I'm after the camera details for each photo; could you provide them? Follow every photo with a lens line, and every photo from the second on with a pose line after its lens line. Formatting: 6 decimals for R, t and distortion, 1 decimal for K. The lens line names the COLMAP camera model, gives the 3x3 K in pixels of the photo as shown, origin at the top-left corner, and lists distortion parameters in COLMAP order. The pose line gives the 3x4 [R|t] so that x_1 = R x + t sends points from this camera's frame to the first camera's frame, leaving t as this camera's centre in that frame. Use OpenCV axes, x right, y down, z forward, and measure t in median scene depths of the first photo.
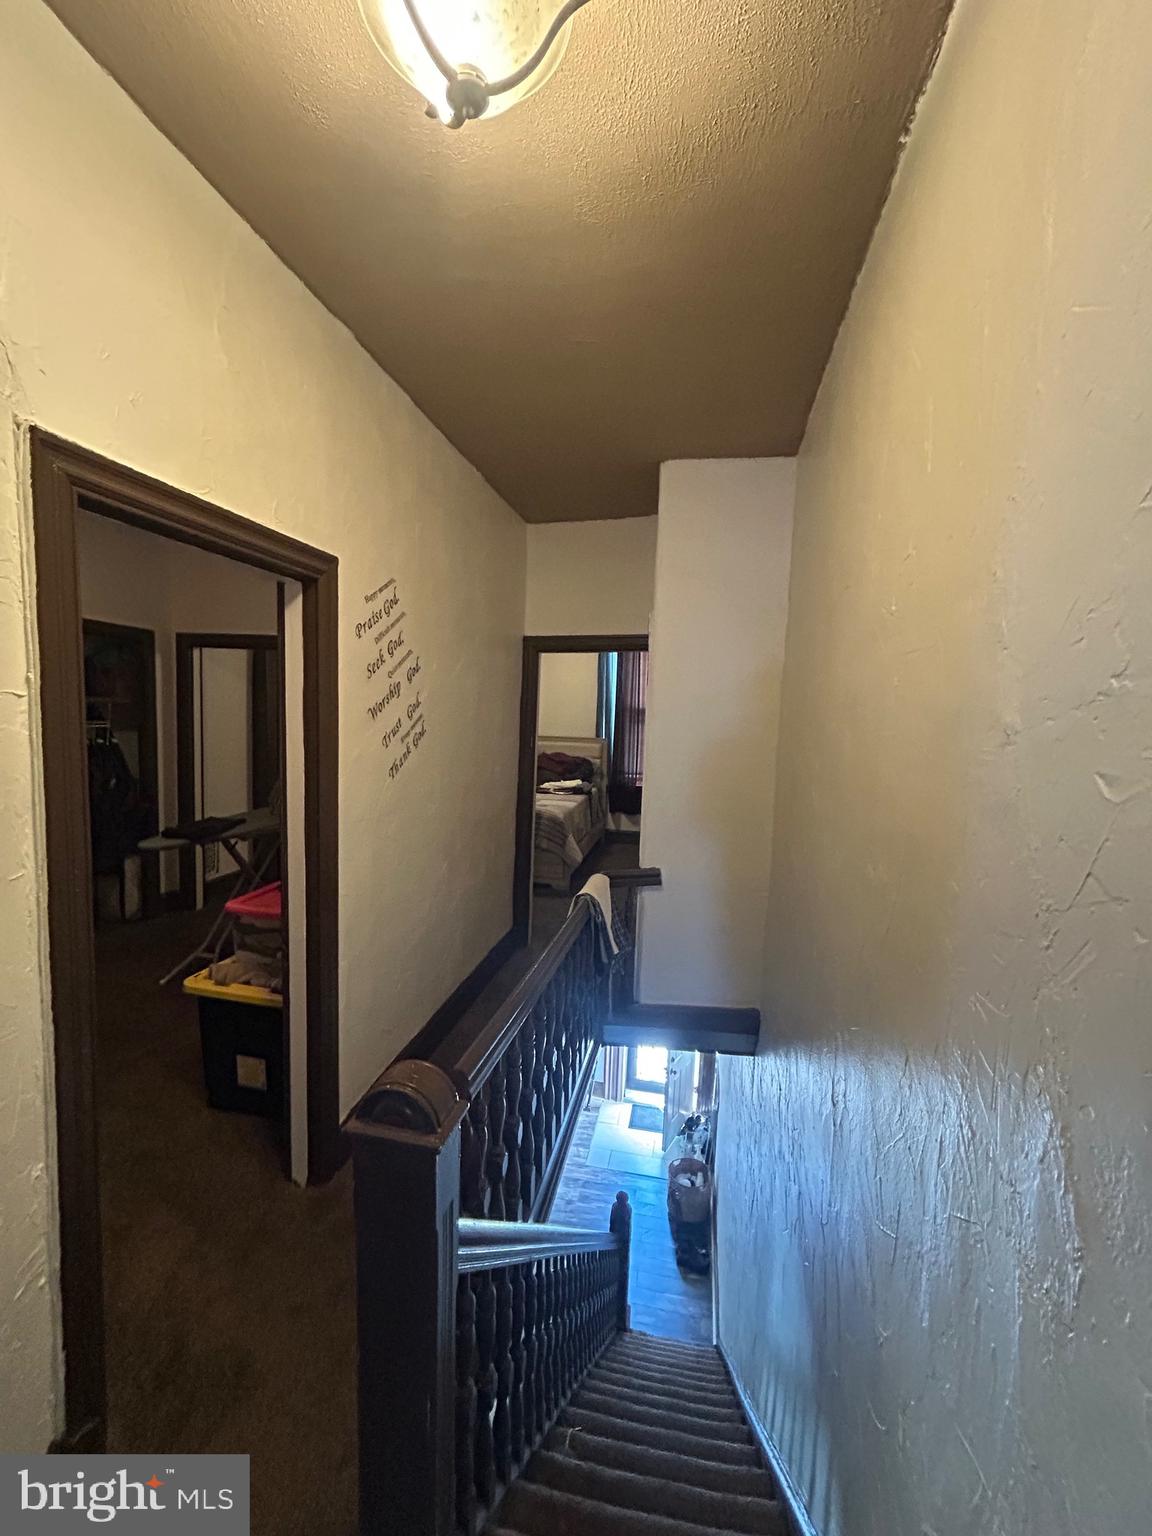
lens RADIAL K [[620.6, 0, 572.8], [0, 620.6, 768.5], [0, 0, 1]] dist [0.008861, -0.000961]
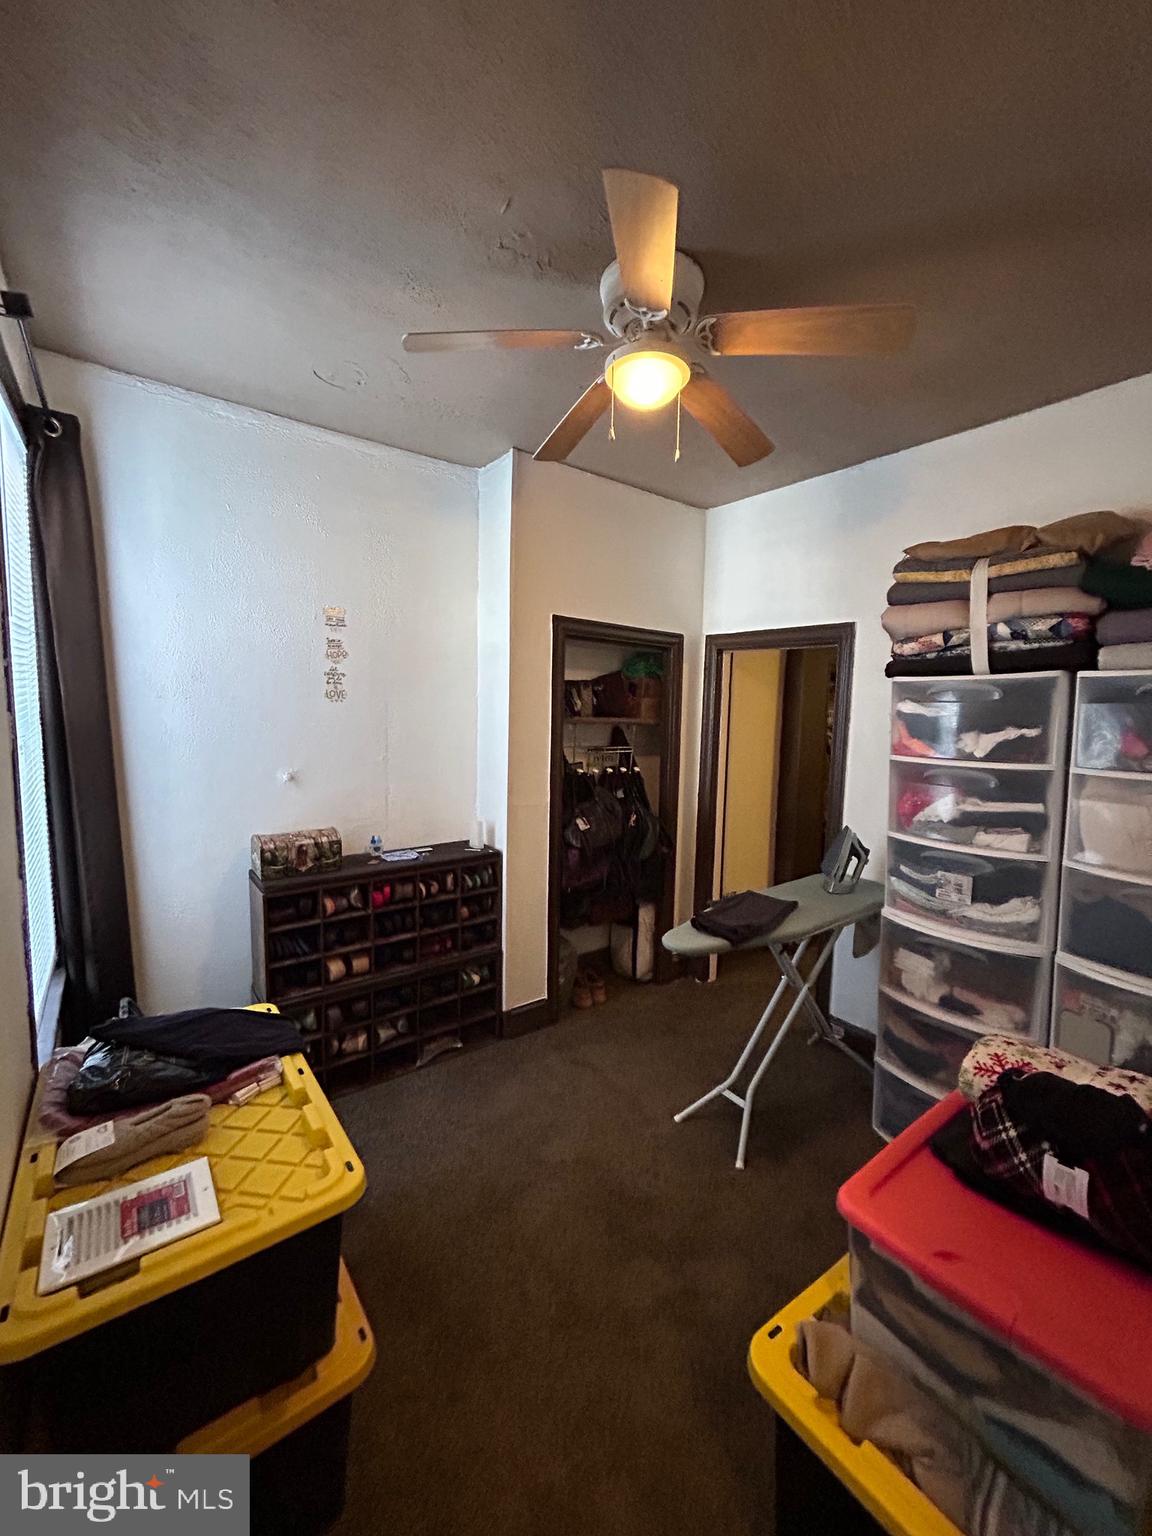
lens RADIAL K [[620.6, 0, 579.0], [0, 620.6, 773.4], [0, 0, 1]] dist [0.008861, -0.000961]
pose [[0.753207, 0.039476, -0.656598, -0.239007], [-0.048819, 0.998799, 0.004048, -0.037419], [0.655969, 0.029005, 0.754230, 0.311317]]
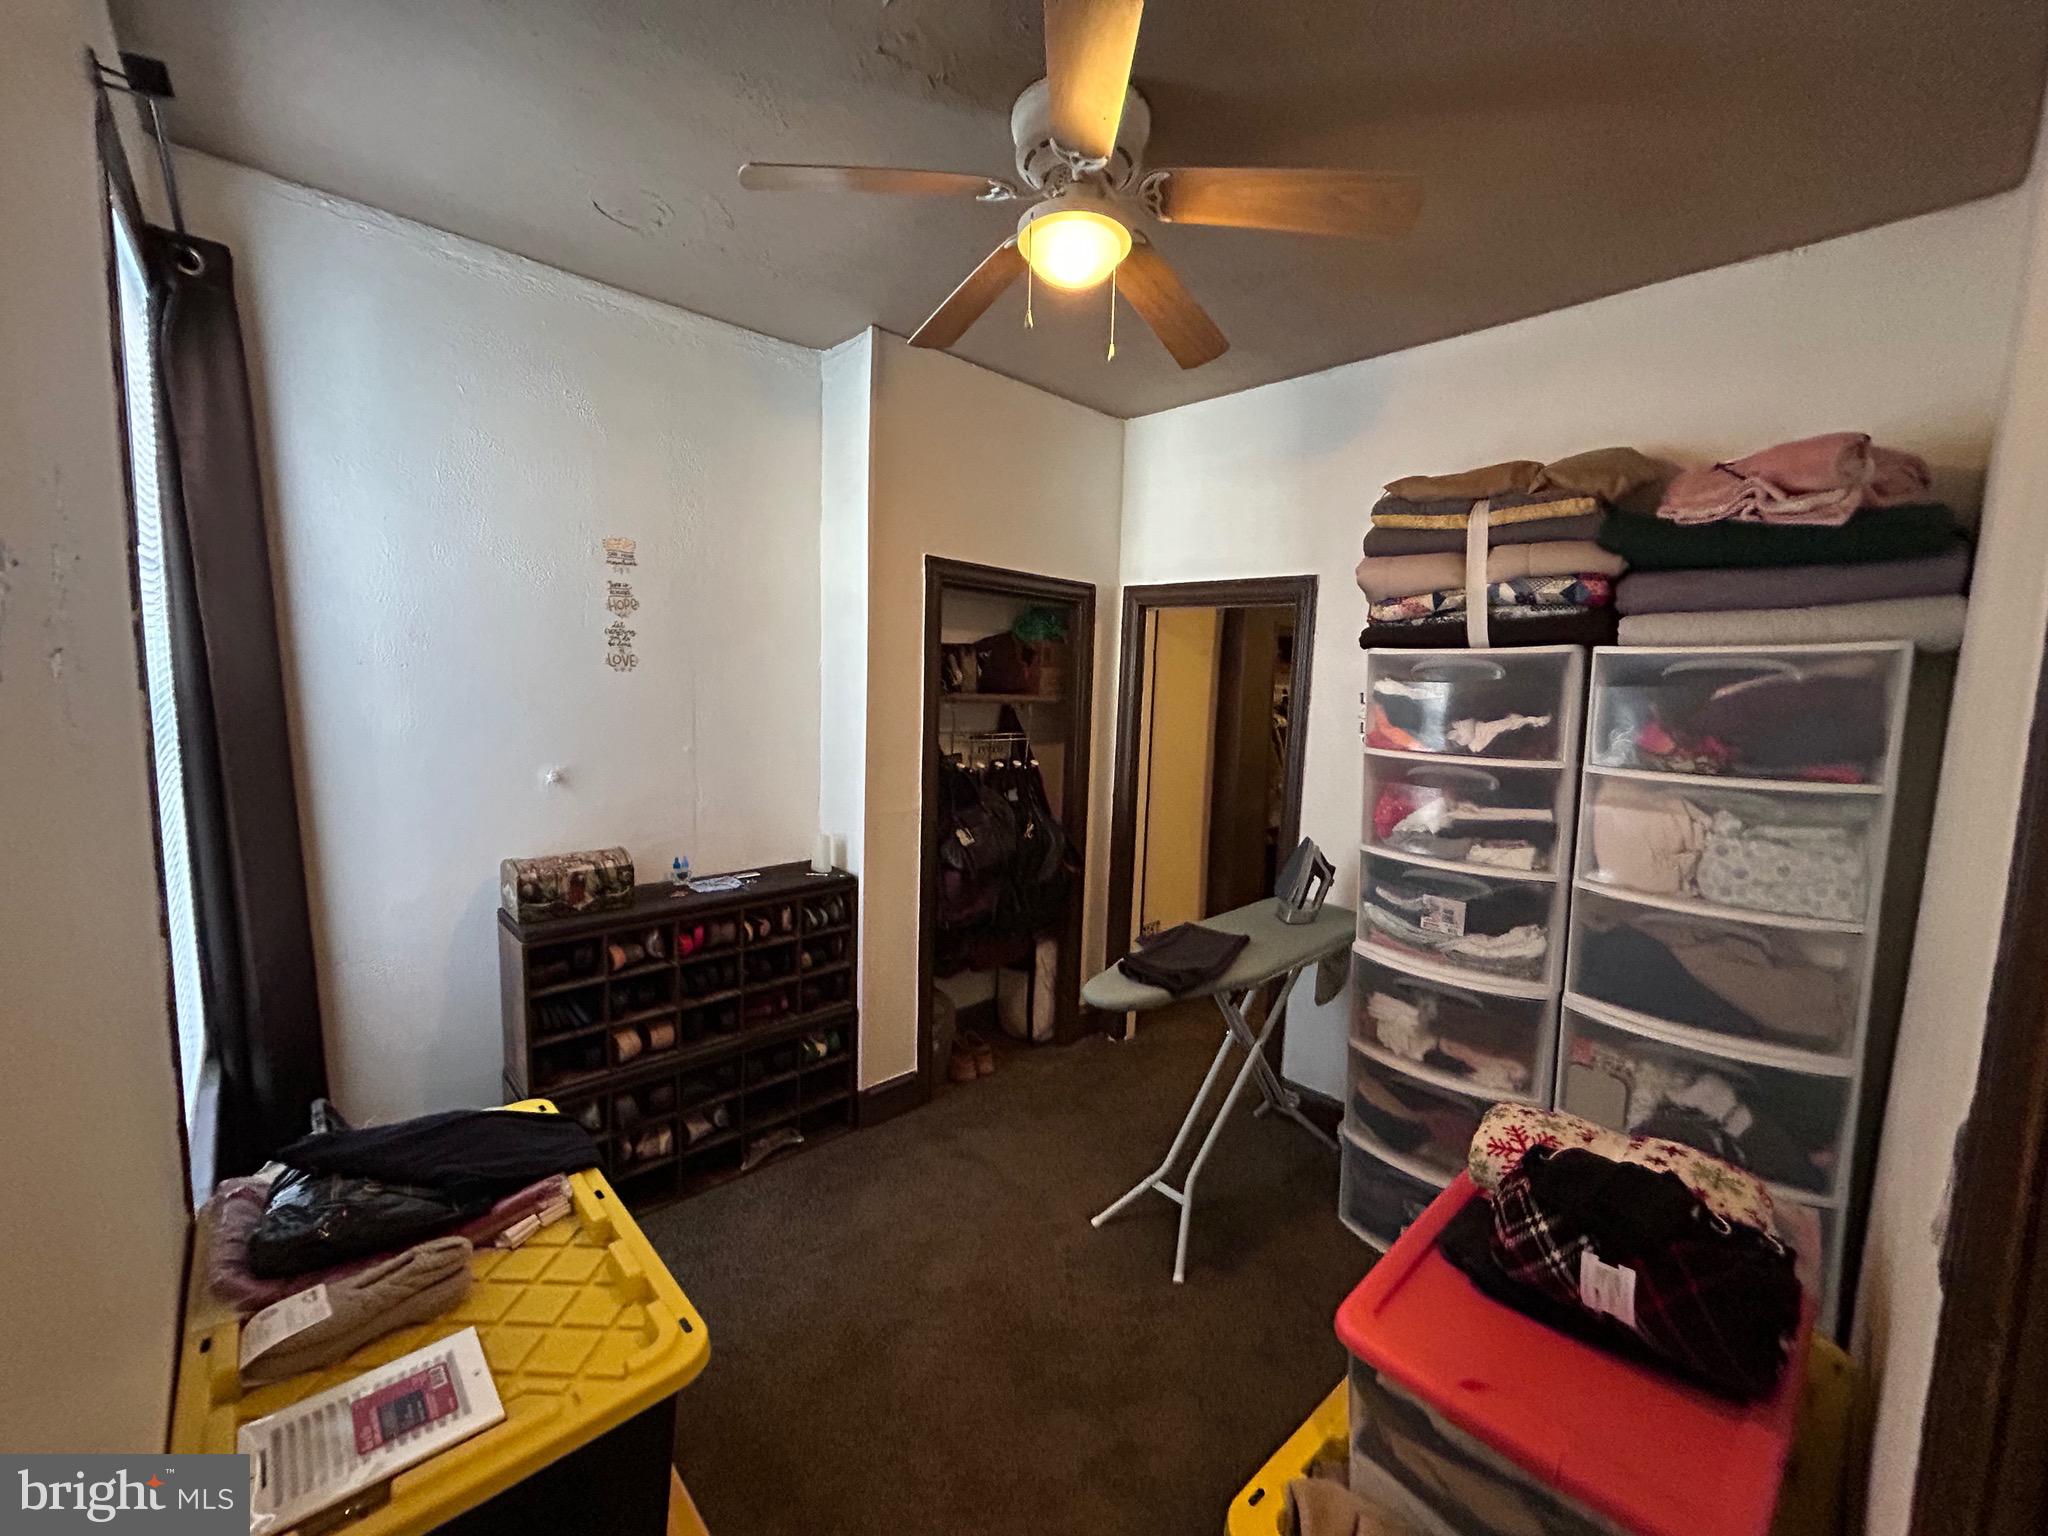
lens RADIAL K [[827.5, 0, 1022.7], [0, 827.5, 776.0], [0, 0, 1]] dist [0.008861, -0.000961]
pose [[0.817574, 0.048093, -0.573812, -0.256600], [-0.048125, 0.998727, 0.015137, -0.042433], [0.573809, 0.015239, 0.818847, 0.299344]]
